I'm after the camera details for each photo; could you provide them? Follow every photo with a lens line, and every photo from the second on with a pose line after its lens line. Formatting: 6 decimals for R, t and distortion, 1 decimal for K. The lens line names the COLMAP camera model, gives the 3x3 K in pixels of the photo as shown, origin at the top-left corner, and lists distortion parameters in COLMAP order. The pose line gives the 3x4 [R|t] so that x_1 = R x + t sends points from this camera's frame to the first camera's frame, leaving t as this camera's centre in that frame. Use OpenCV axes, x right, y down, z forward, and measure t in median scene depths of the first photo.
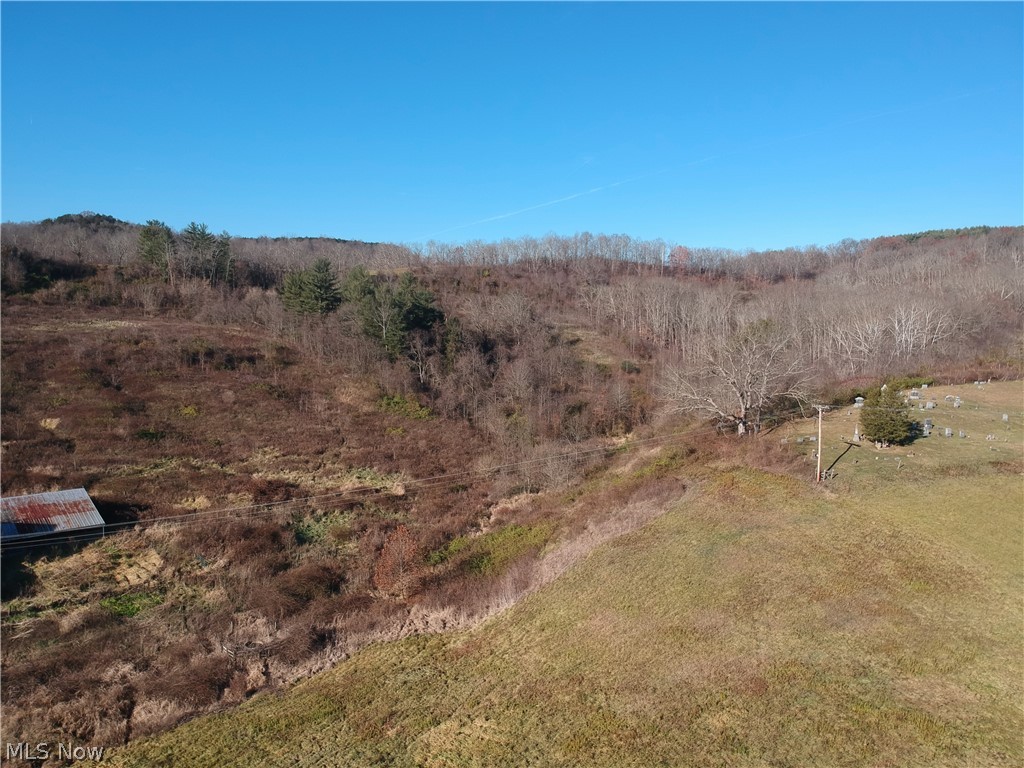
lens RADIAL K [[737.2, 0, 512.0], [0, 737.2, 384.0], [0, 0, 1]] dist [0.045741, -0.075673]
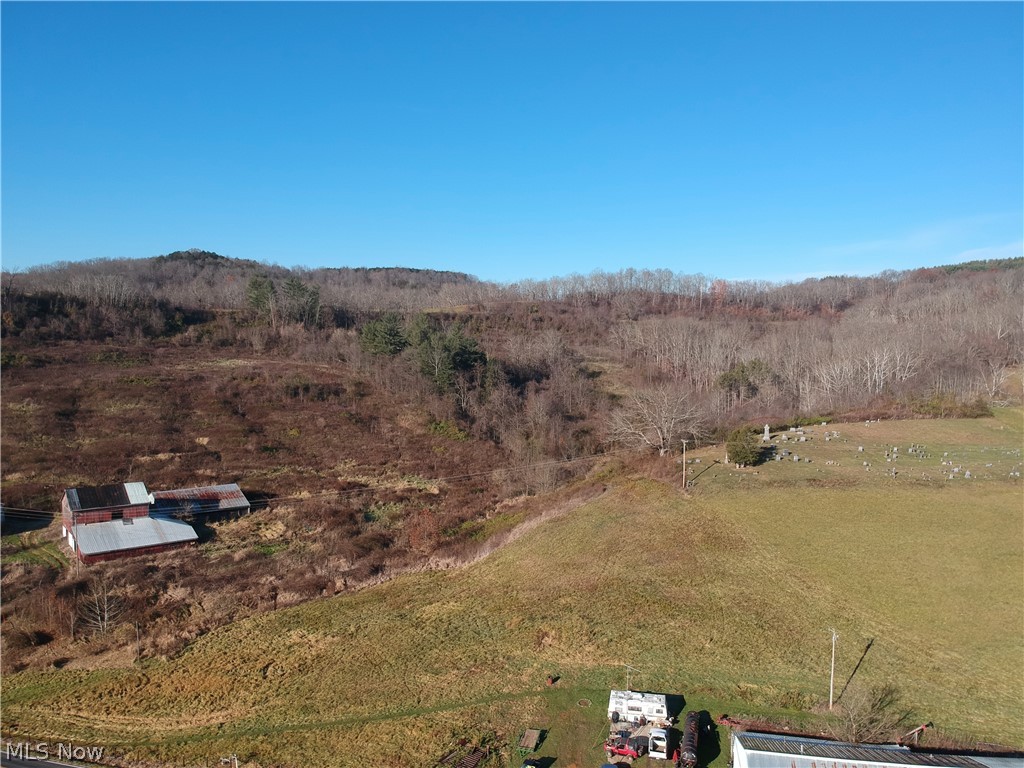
lens RADIAL K [[758.8, 0, 512.0], [0, 758.8, 384.0], [0, 0, 1]] dist [0.078395, -0.000914]
pose [[0.994369, 0.007695, -0.105696, 0.121939], [-0.009446, 0.999826, -0.016074, -0.034087], [0.105554, 0.016982, 0.994269, -0.376584]]
